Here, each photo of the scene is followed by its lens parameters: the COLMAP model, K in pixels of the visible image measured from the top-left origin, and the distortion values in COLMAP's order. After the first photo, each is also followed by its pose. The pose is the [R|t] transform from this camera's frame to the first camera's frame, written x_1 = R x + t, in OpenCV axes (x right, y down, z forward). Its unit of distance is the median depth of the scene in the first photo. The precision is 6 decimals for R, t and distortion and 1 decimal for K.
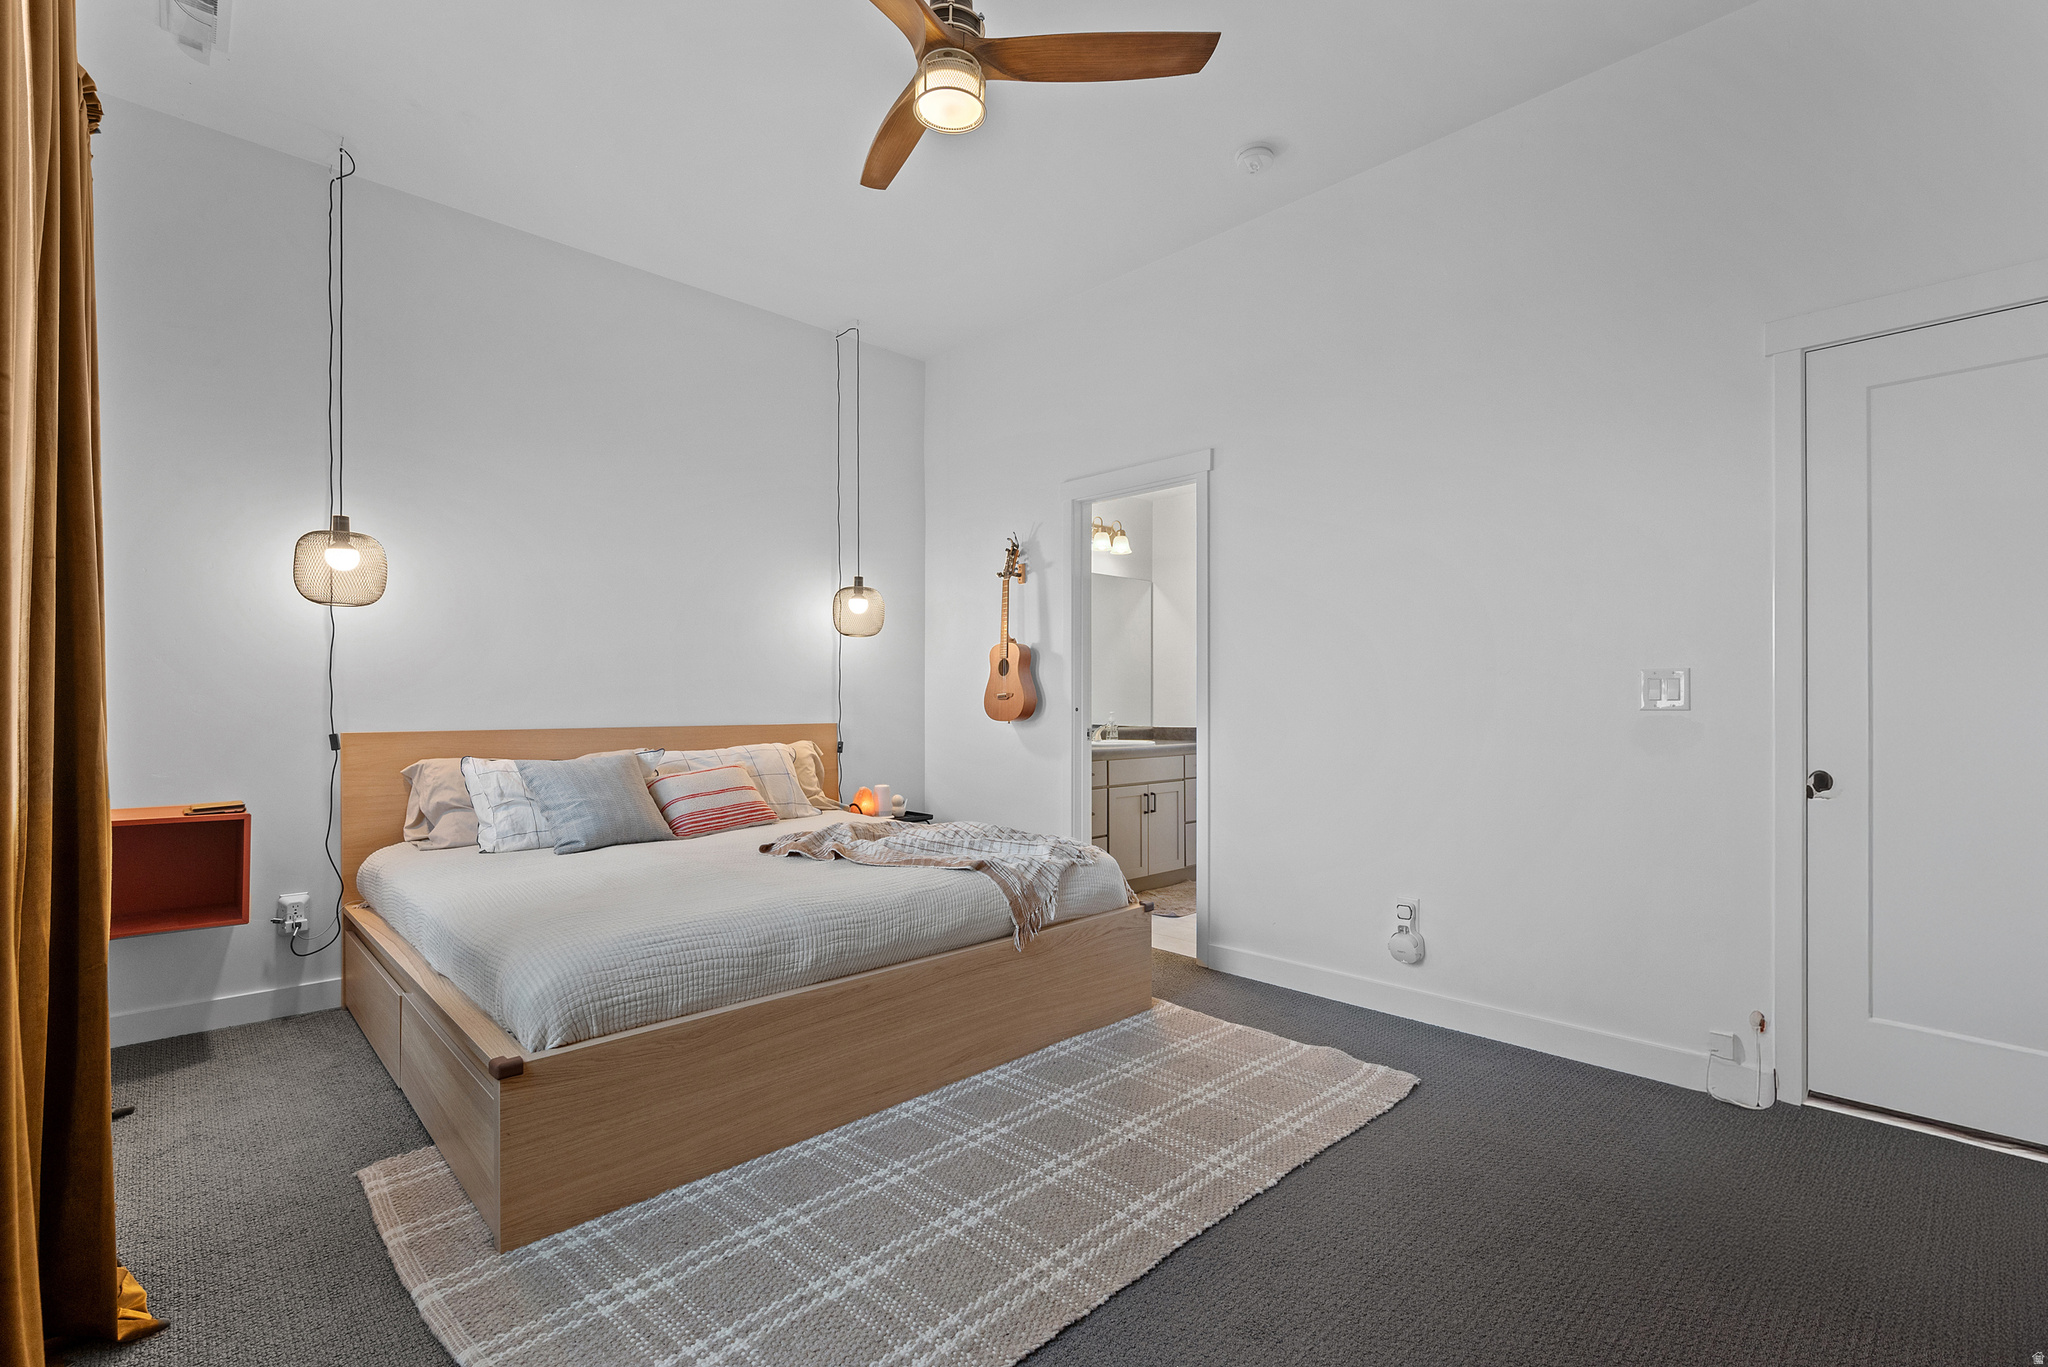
lens RADIAL K [[913.2, 0, 1026.3], [0, 913.2, 689.9], [0, 0, 1]] dist [-0.000770, -0.000213]
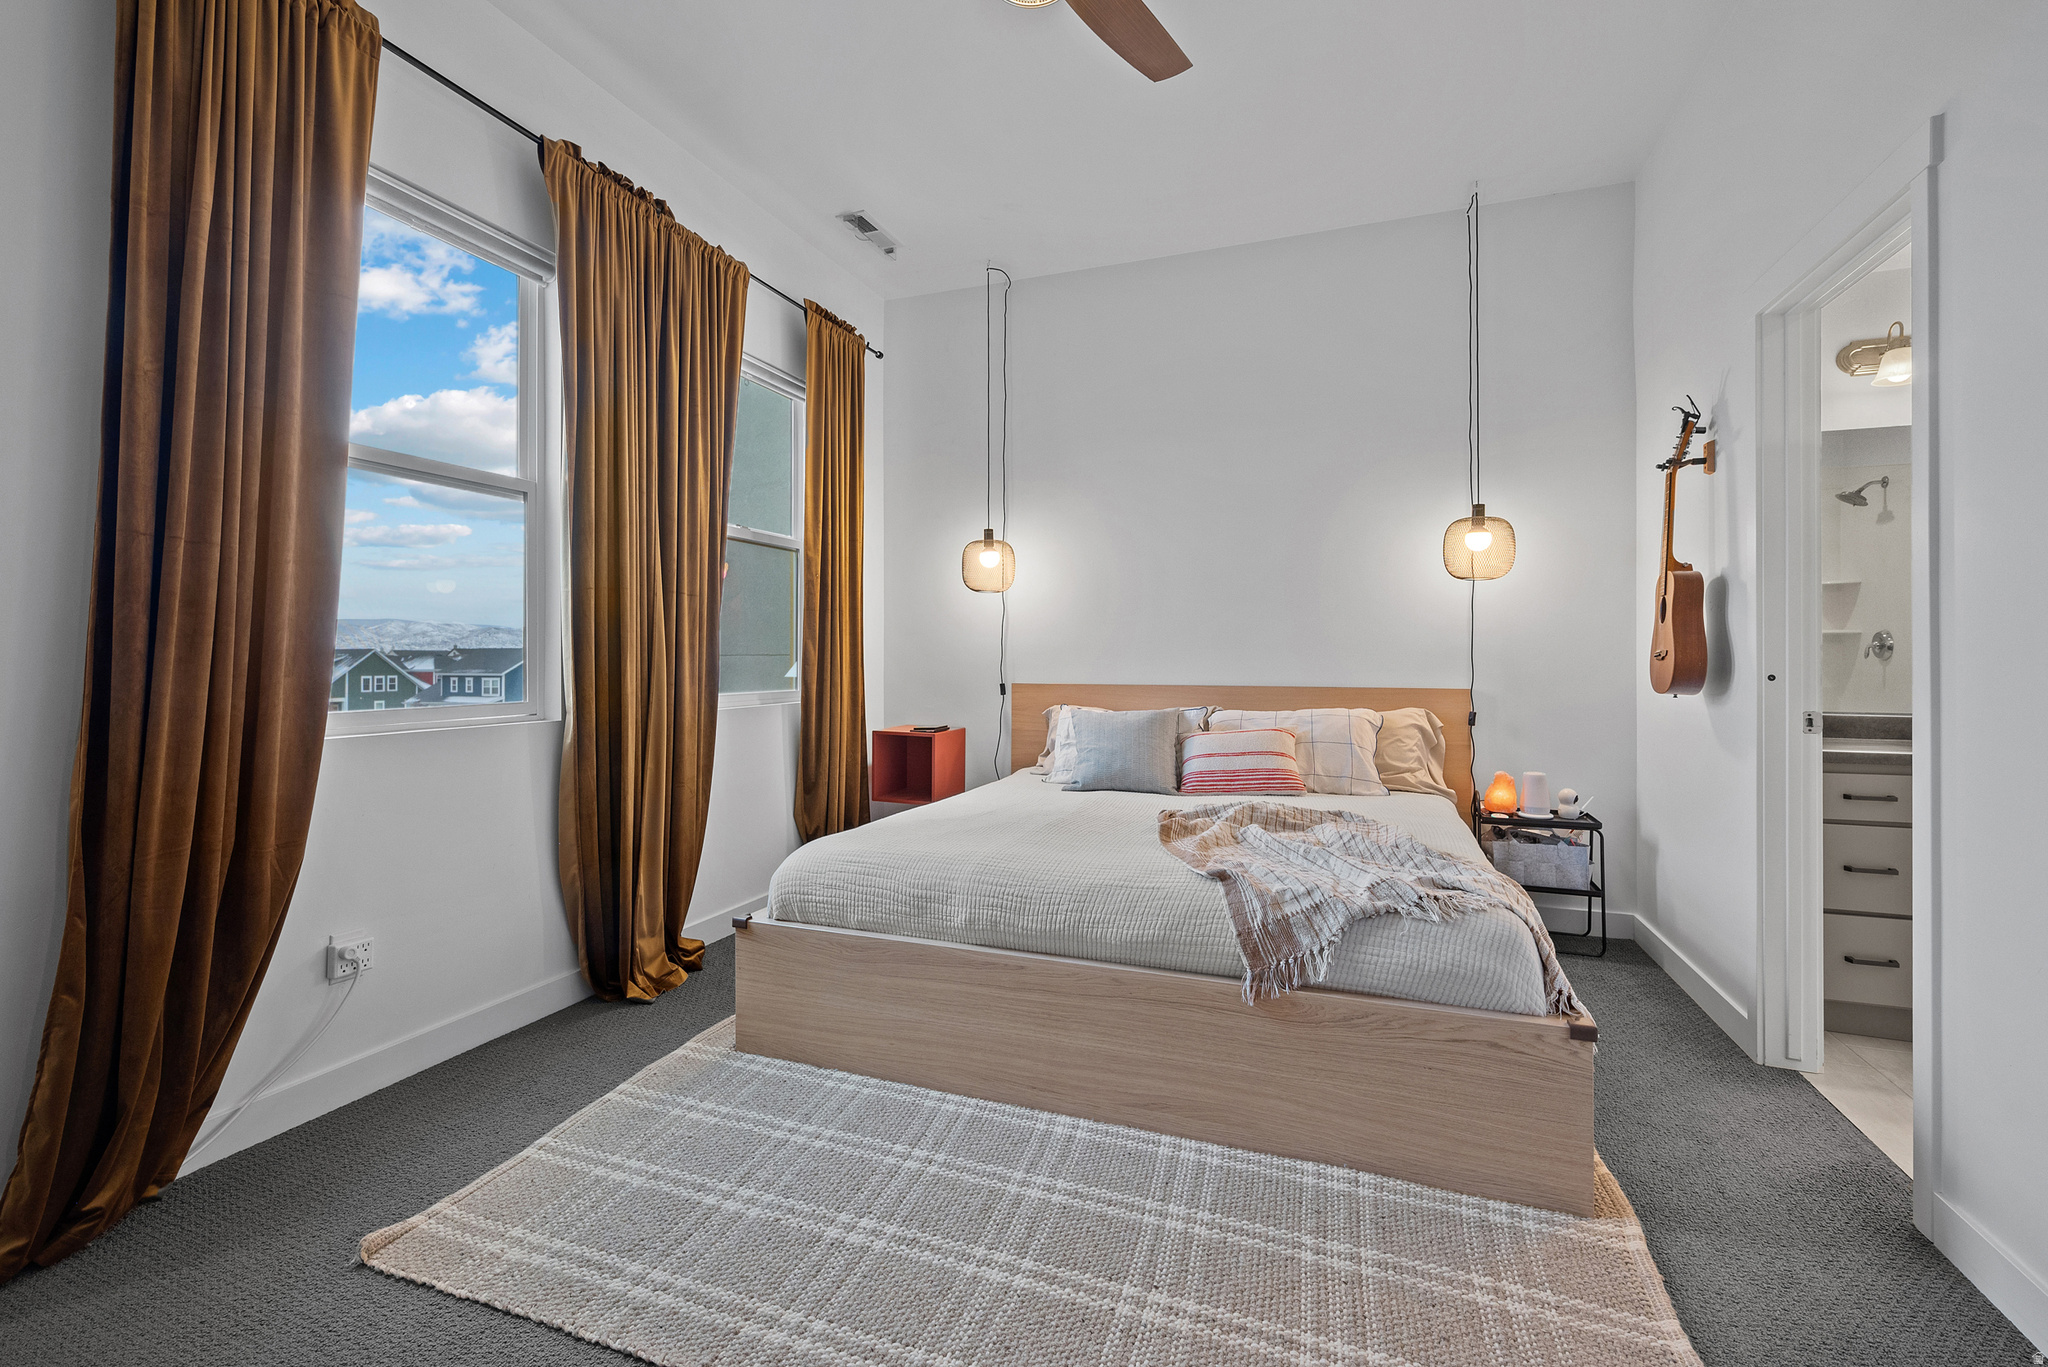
lens RADIAL K [[865.5, 0, 1028.5], [0, 865.5, 653.7], [0, 0, 1]] dist [-0.003476, 0.000065]
pose [[0.430283, -0.004381, -0.902684, 0.514574], [0.006556, 0.999977, -0.001728, 0.006200], [0.902670, -0.005175, 0.430301, 0.519700]]
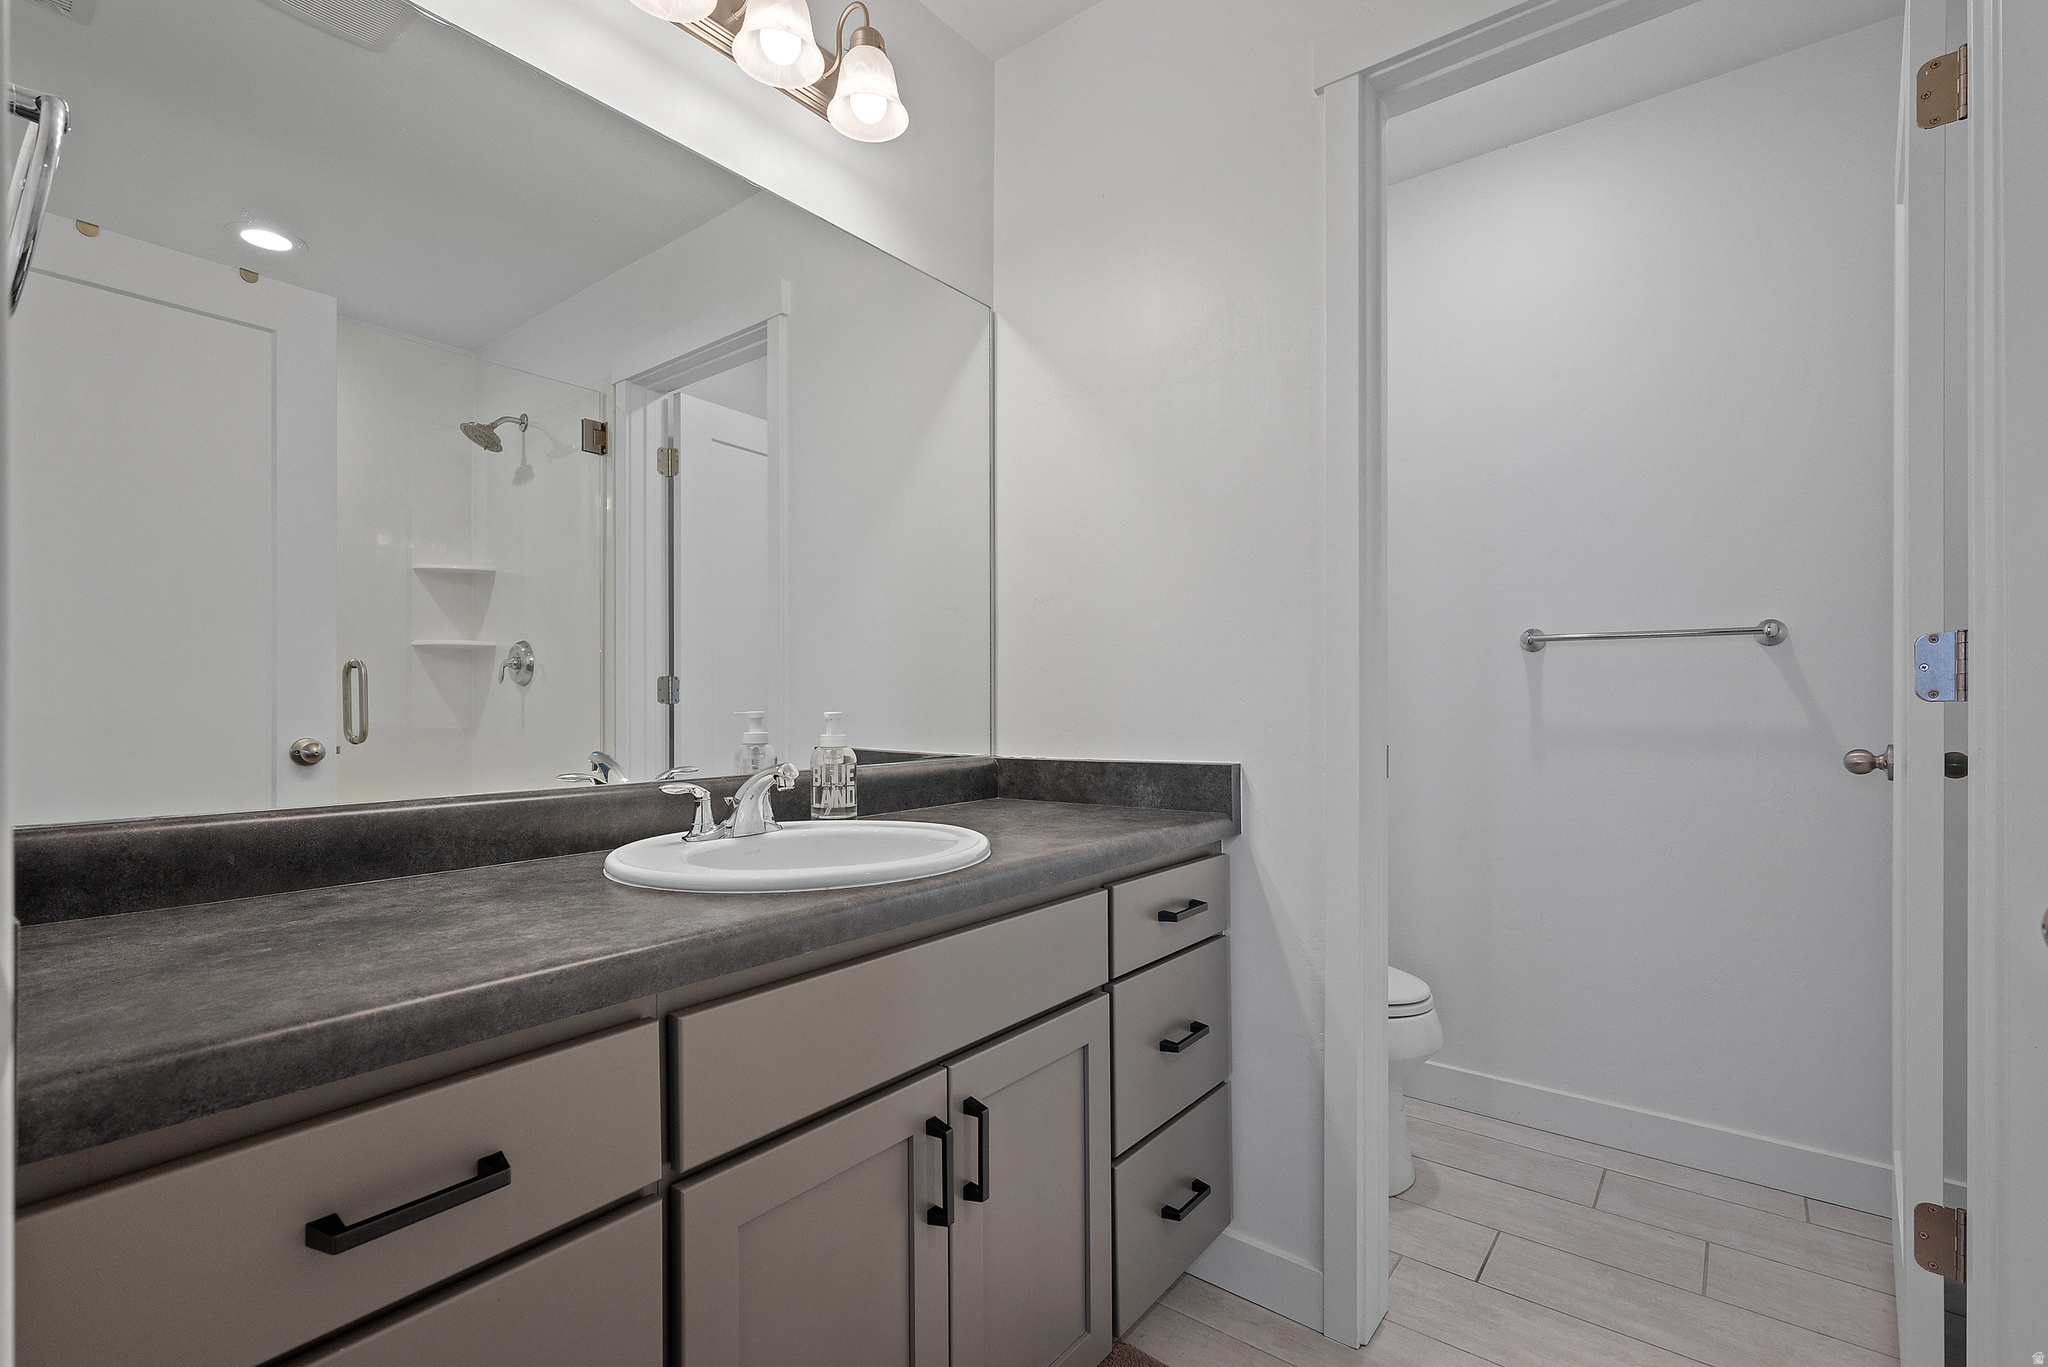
lens RADIAL K [[913.2, 0, 1026.3], [0, 913.2, 689.9], [0, 0, 1]] dist [-0.000770, -0.000213]
pose [[0.990842, -0.003146, 0.134993, 0.222471], [0.003342, 0.999994, -0.001226, 0.036594], [-0.134988, 0.001666, 0.990846, 1.432847]]
